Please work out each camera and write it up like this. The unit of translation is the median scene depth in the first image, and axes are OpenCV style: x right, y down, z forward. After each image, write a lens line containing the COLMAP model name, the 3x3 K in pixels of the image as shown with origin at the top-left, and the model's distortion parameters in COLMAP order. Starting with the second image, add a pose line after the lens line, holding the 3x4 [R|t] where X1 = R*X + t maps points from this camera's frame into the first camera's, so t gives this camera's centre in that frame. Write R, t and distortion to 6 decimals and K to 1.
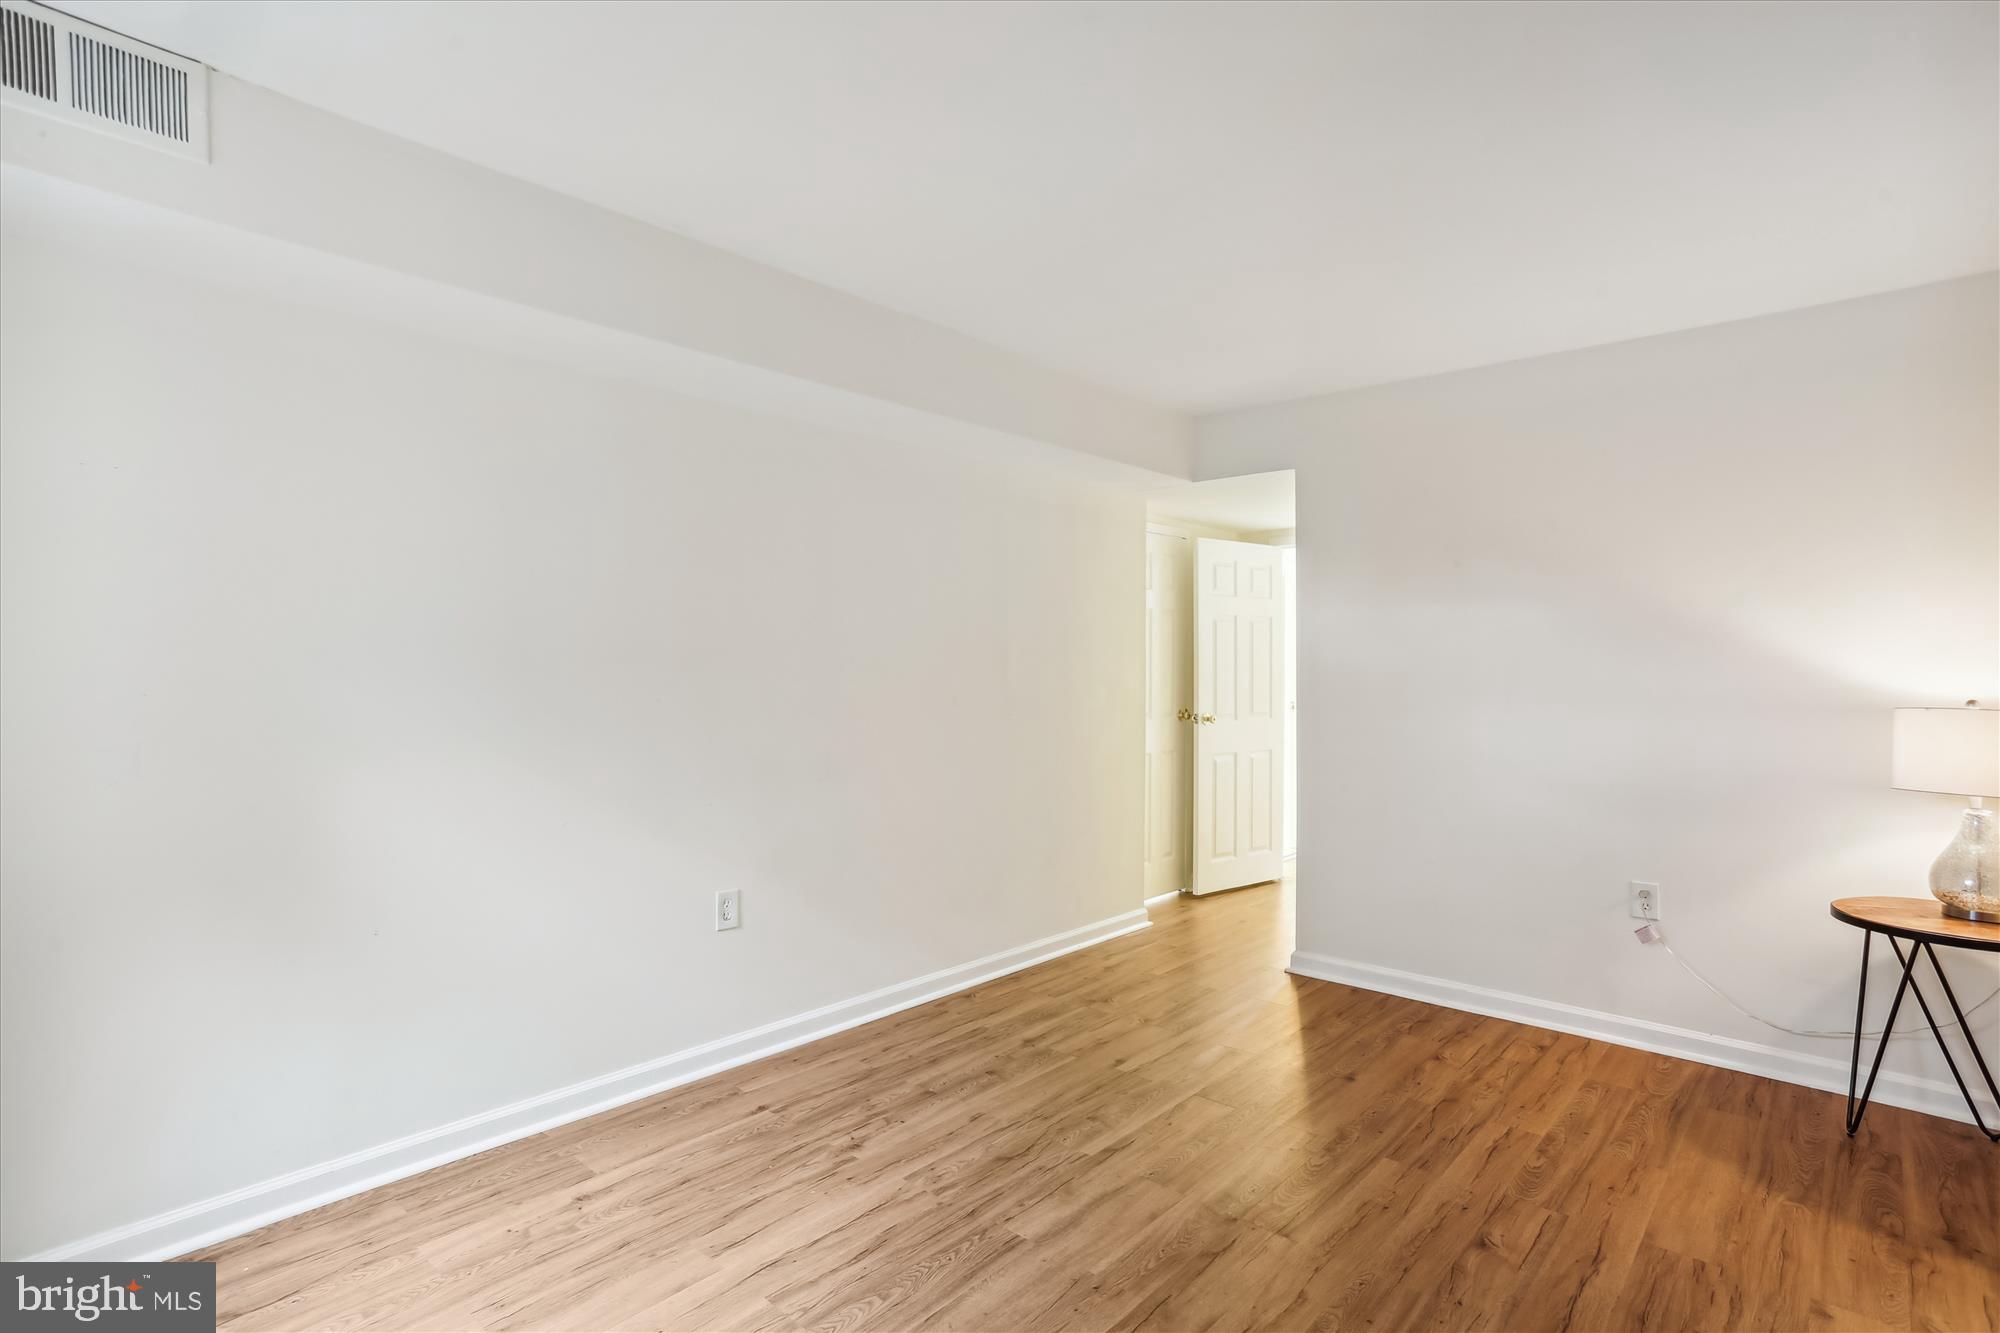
lens RADIAL K [[1003.2, 0, 985.4], [0, 1003.2, 665.3], [0, 0, 1]] dist [-0.039436, 0.031449]
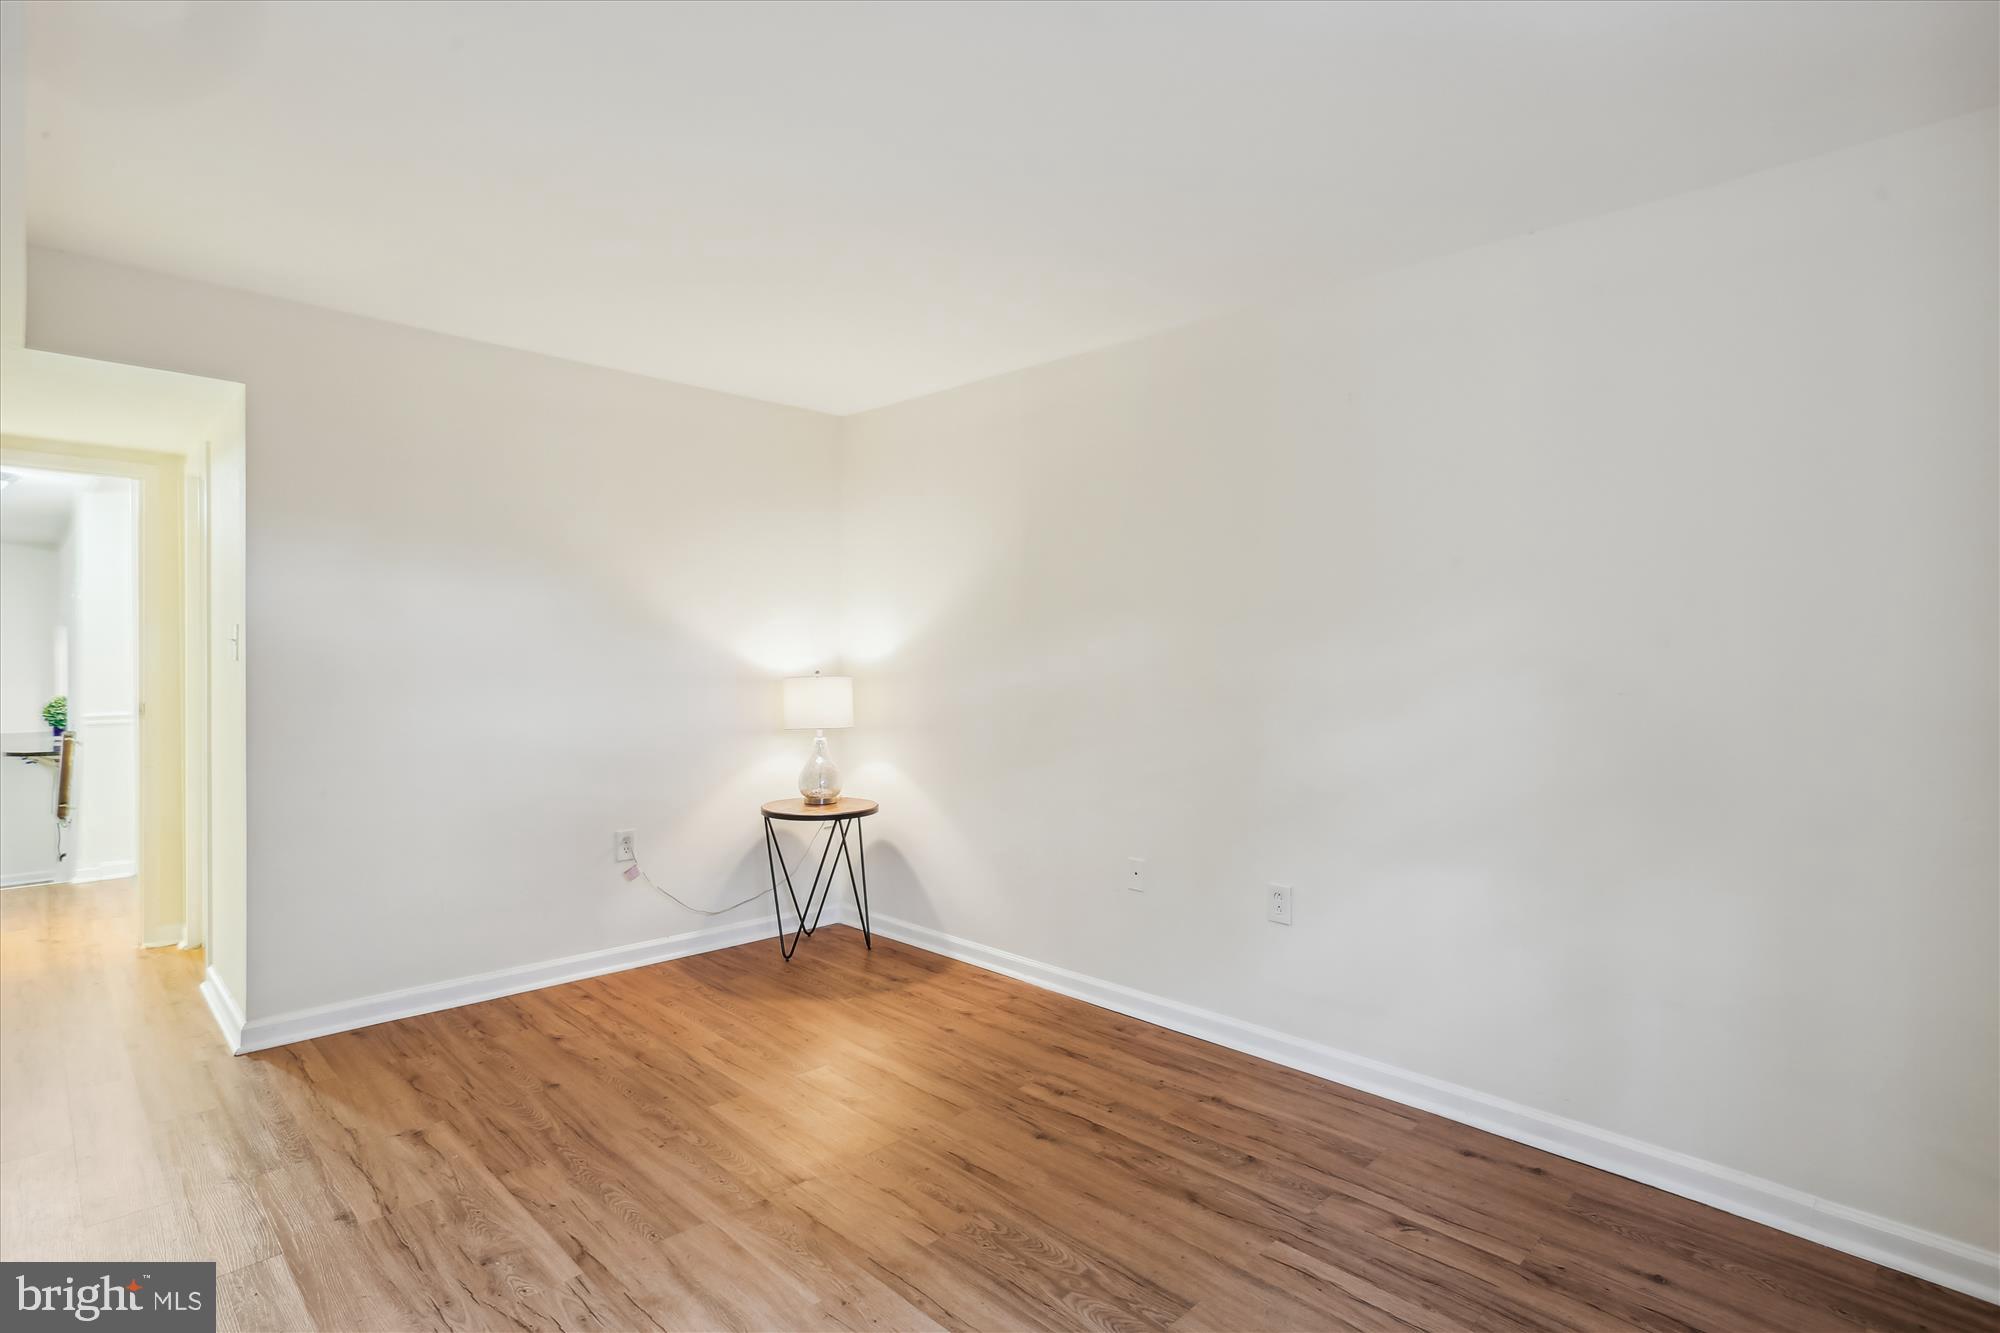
lens RADIAL K [[1003.2, 0, 985.4], [0, 1003.2, 665.3], [0, 0, 1]] dist [-0.039436, 0.031449]
pose [[0.053932, -0.013628, 0.998452, -0.605625], [-0.008445, 0.999865, 0.014104, -0.000257], [-0.998509, -0.009192, 0.053809, 0.600422]]
